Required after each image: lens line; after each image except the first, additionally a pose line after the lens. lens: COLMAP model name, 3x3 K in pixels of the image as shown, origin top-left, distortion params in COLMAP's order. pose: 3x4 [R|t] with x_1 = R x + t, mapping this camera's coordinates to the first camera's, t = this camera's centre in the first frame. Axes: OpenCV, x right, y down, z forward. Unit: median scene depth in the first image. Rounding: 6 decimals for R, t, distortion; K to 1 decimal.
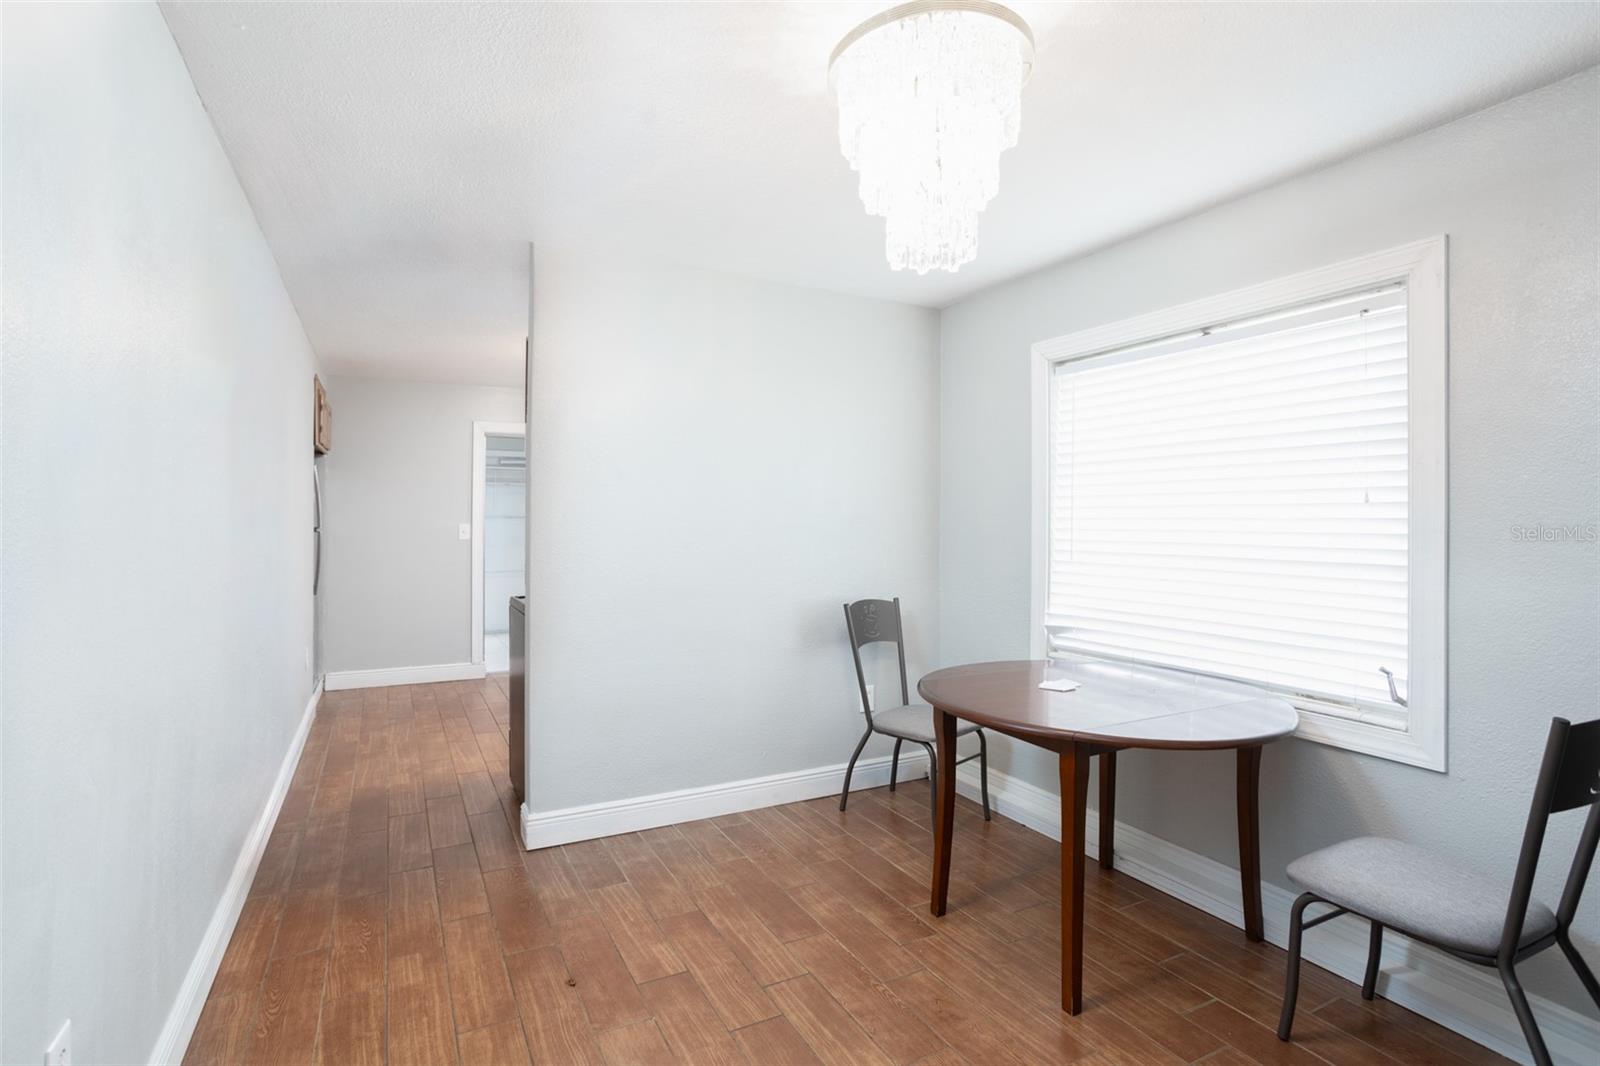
lens RADIAL K [[789.5, 0, 783.1], [0, 789.5, 516.6], [0, 0, 1]] dist [-0.043373, 0.000556]
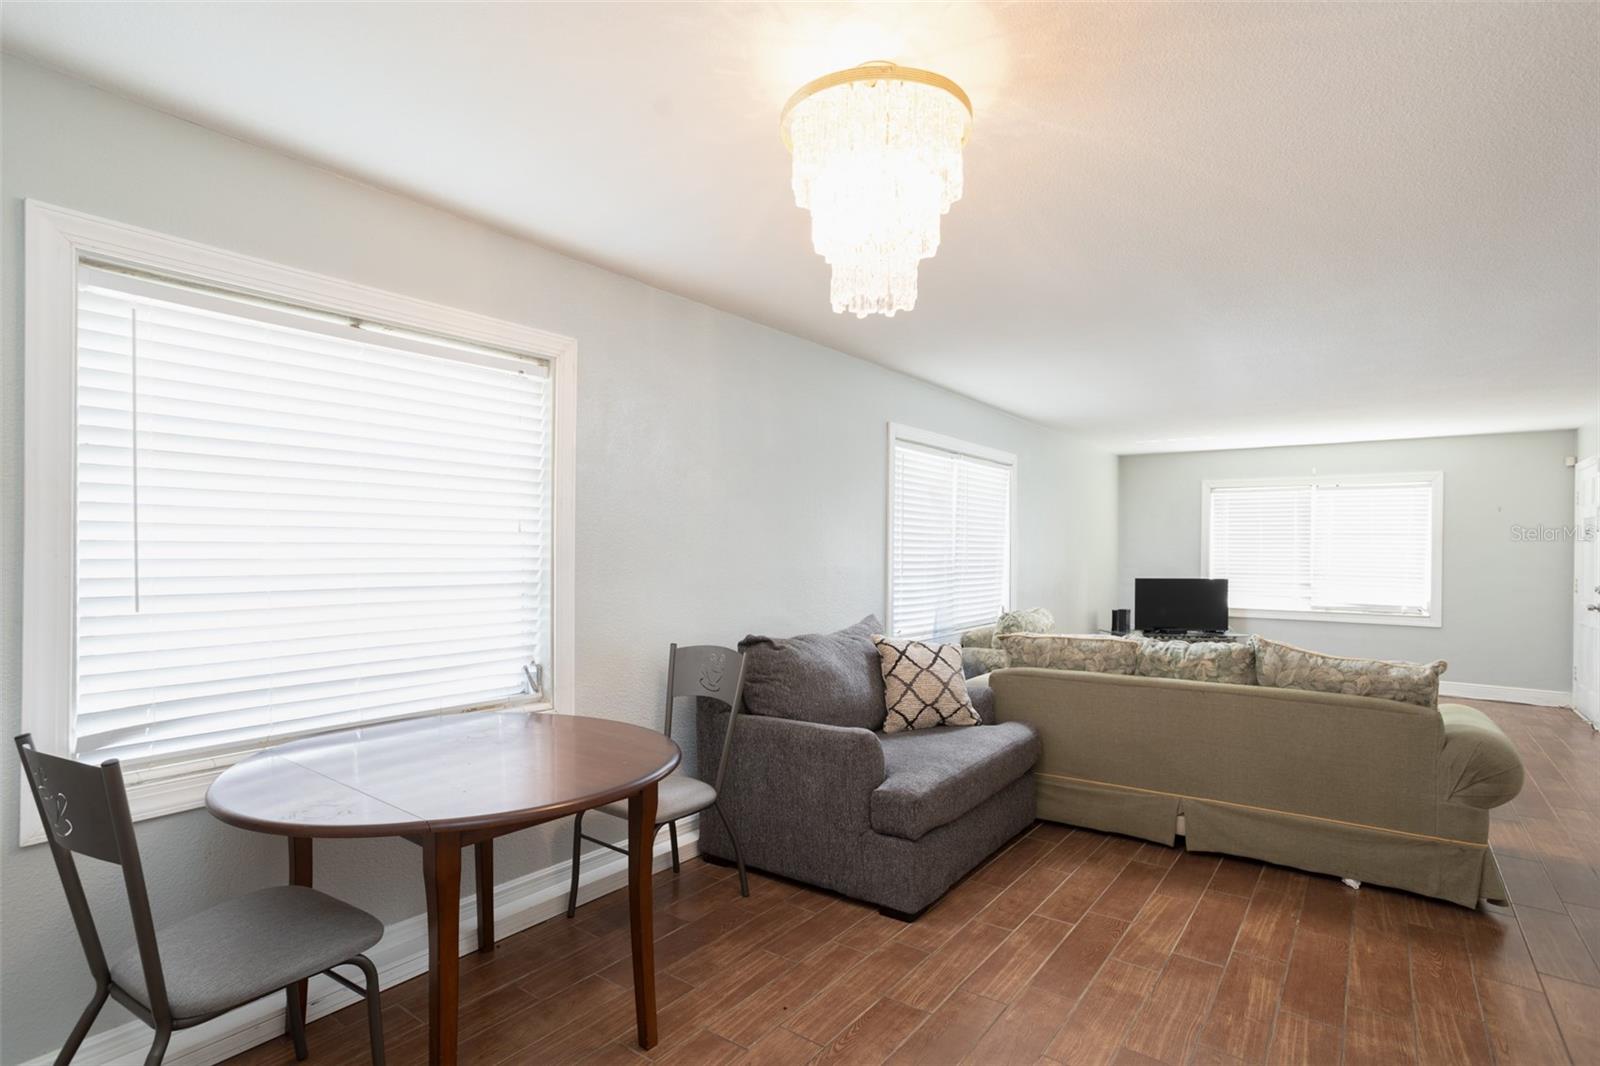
lens RADIAL K [[816.7, 0, 805.4], [0, 816.7, 552.8], [0, 0, 1]] dist [-0.002056, 0.000083]
pose [[-0.467496, -0.012536, 0.883906, -0.547605], [-0.010403, 0.999908, 0.008679, 0.000463], [-0.883934, -0.005138, -0.467583, 1.121161]]
